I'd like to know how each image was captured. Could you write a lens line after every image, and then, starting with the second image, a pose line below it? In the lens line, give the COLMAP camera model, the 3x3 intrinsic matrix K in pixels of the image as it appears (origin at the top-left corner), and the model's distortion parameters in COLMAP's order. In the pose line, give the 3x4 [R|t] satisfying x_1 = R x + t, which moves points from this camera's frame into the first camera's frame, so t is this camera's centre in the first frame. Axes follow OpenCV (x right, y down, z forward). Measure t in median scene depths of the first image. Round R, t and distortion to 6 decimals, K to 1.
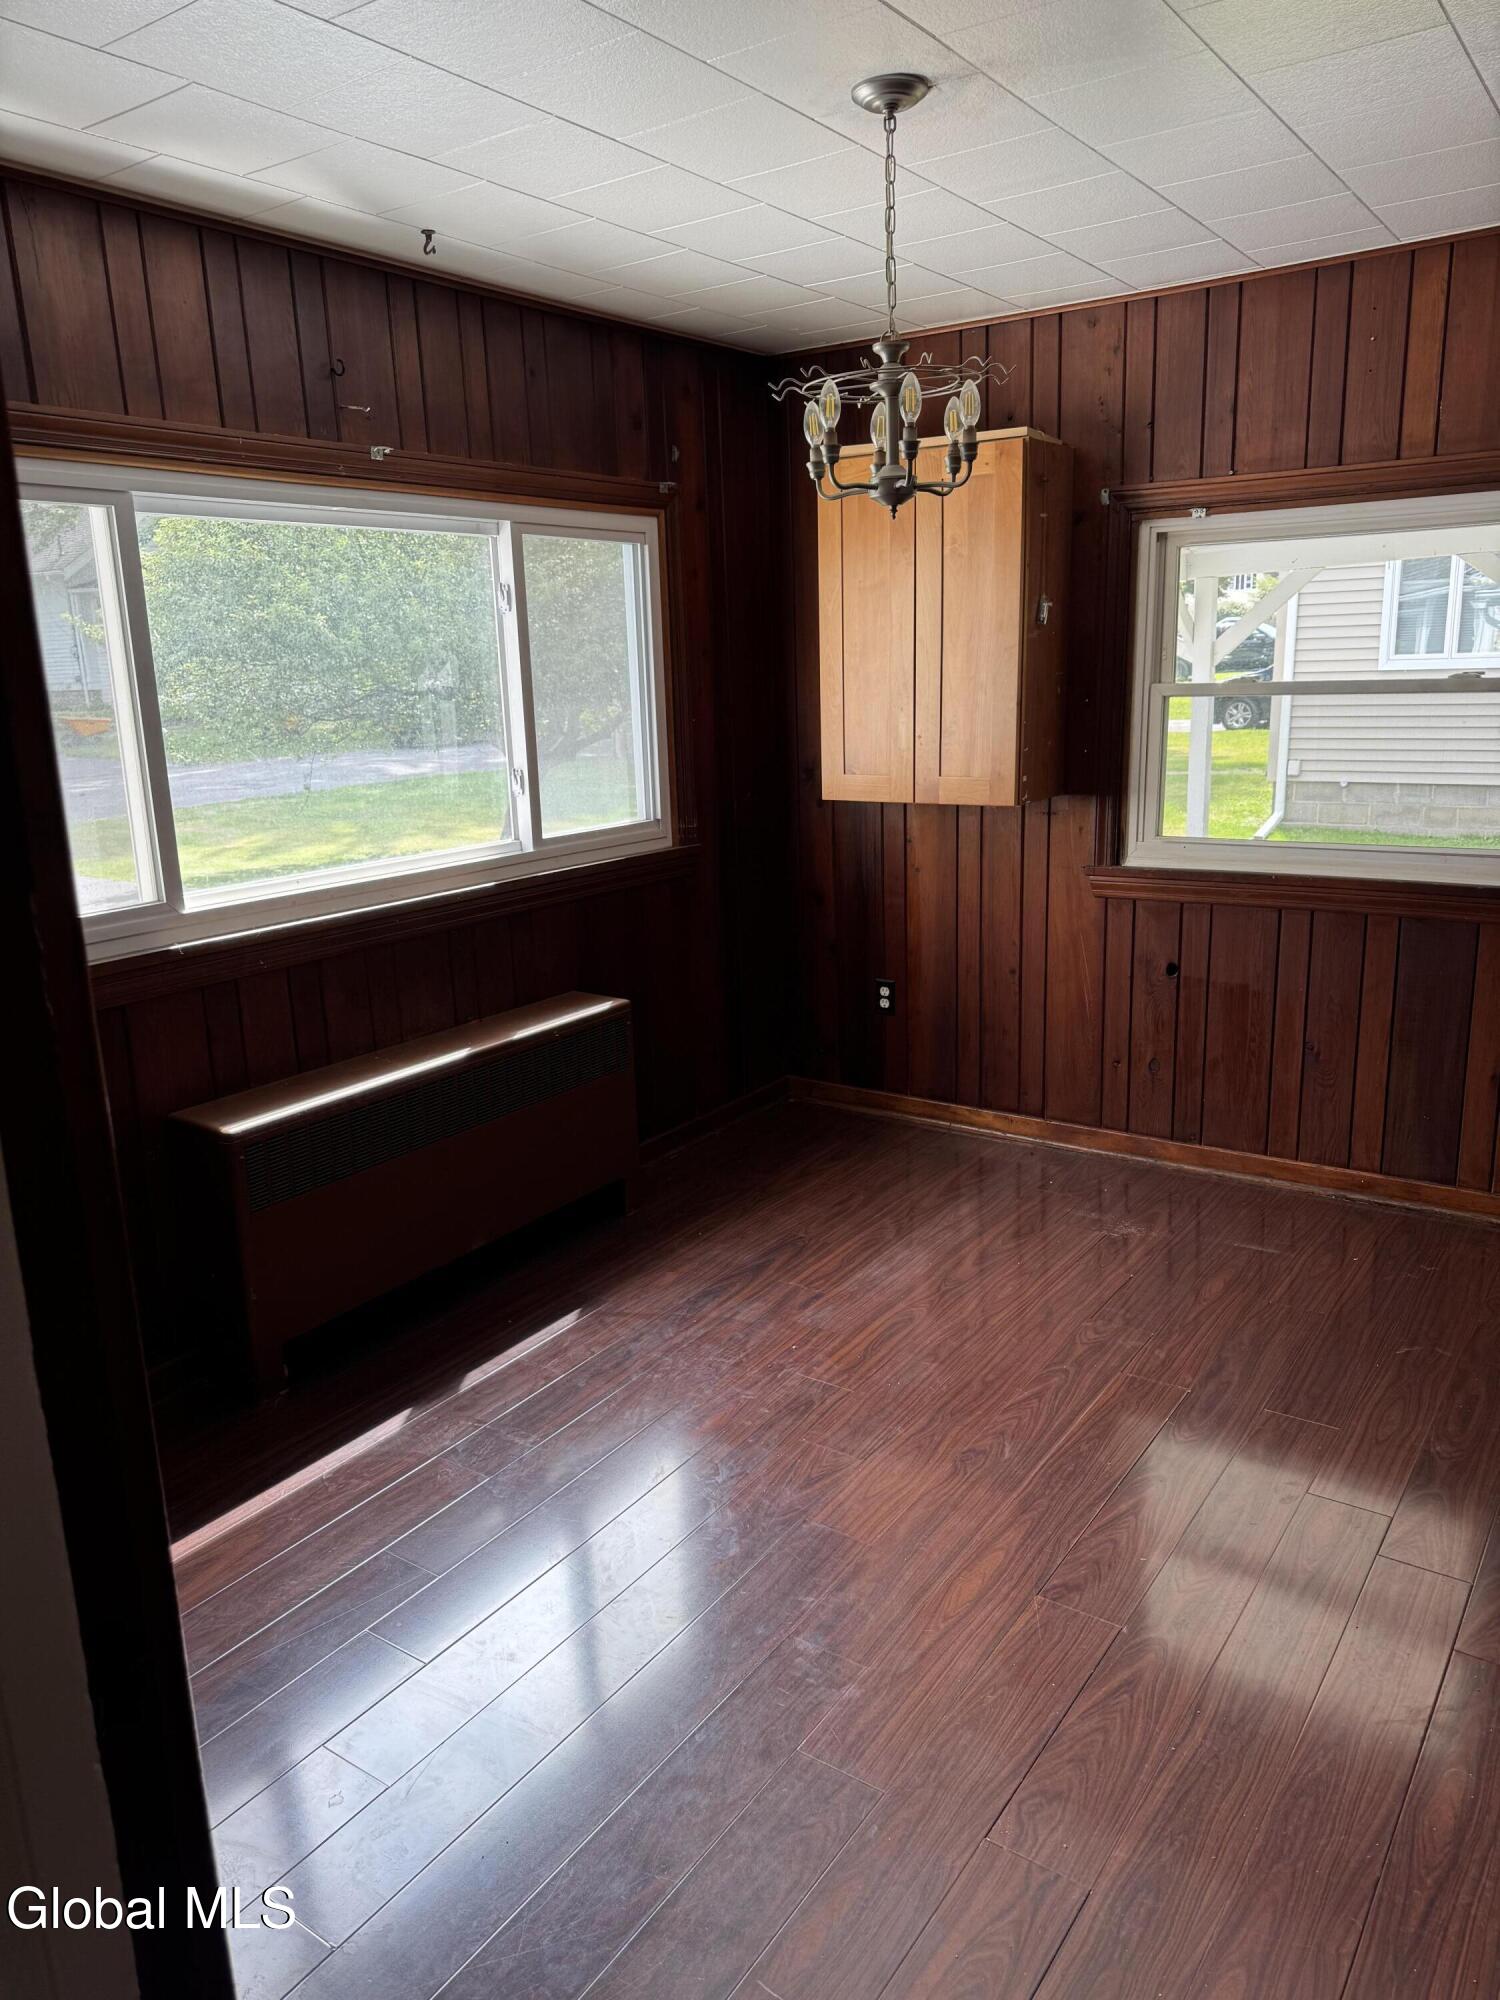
lens RADIAL K [[1401.7, 0, 762.4], [0, 1401.7, 1011.0], [0, 0, 1]] dist [0.042949, -0.046654]
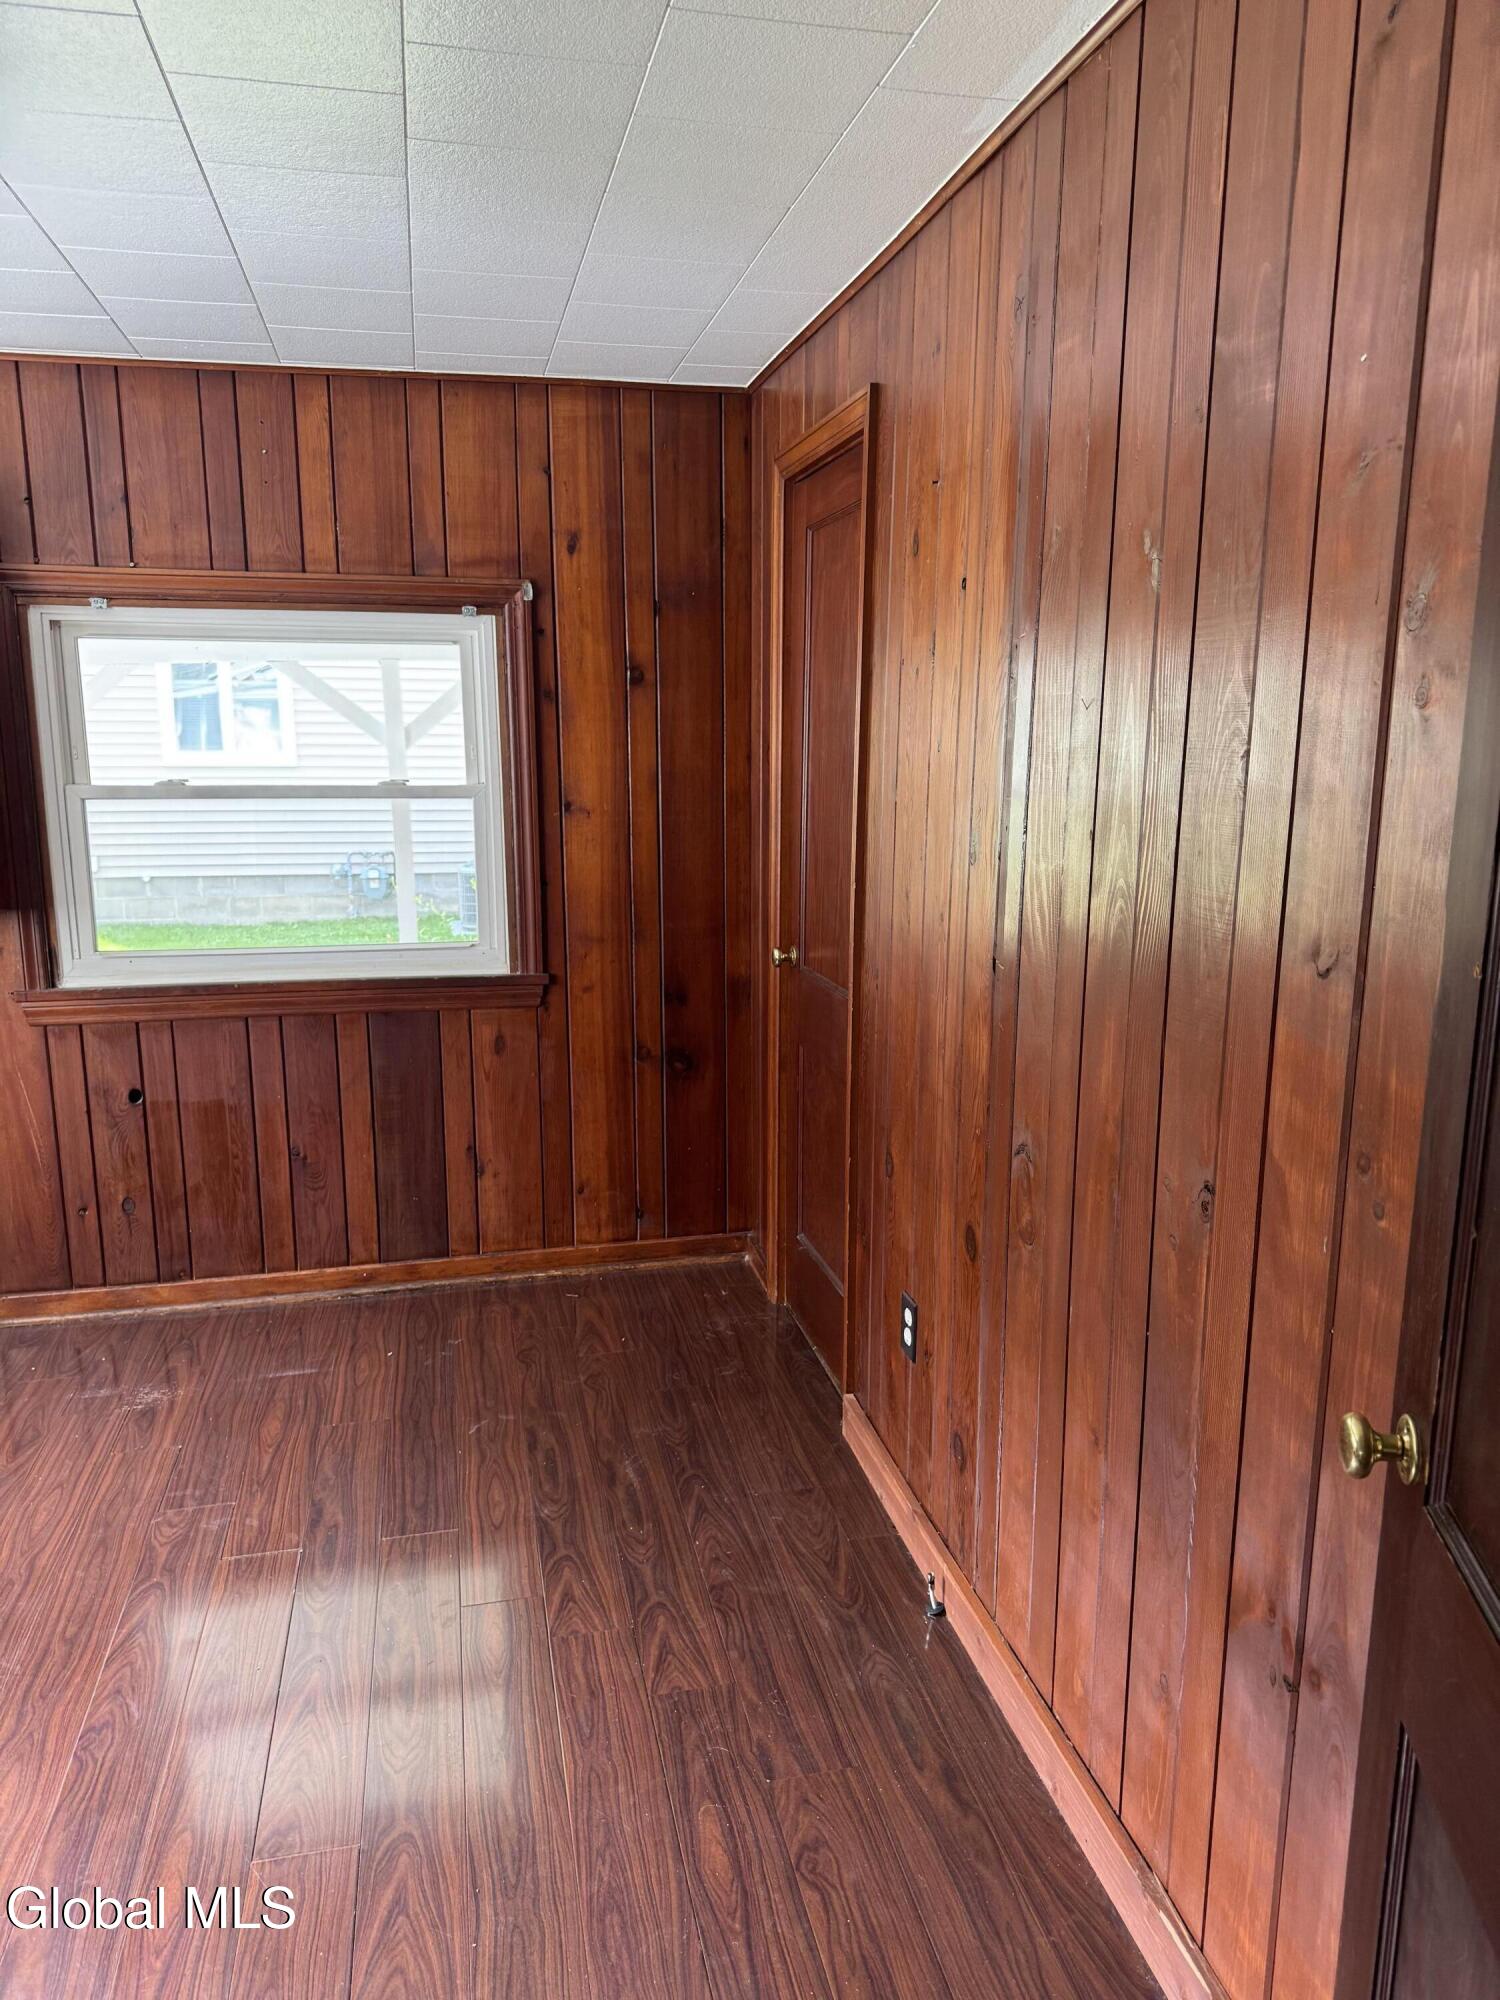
lens RADIAL K [[1401.7, 0, 760.0], [0, 1401.7, 1008.2], [0, 0, 1]] dist [0.042949, -0.046654]
pose [[0.680309, -0.111003, 0.724471, -0.091108], [0.157951, 0.987443, 0.002973, -0.025992], [-0.715703, 0.112408, 0.689299, 0.084248]]
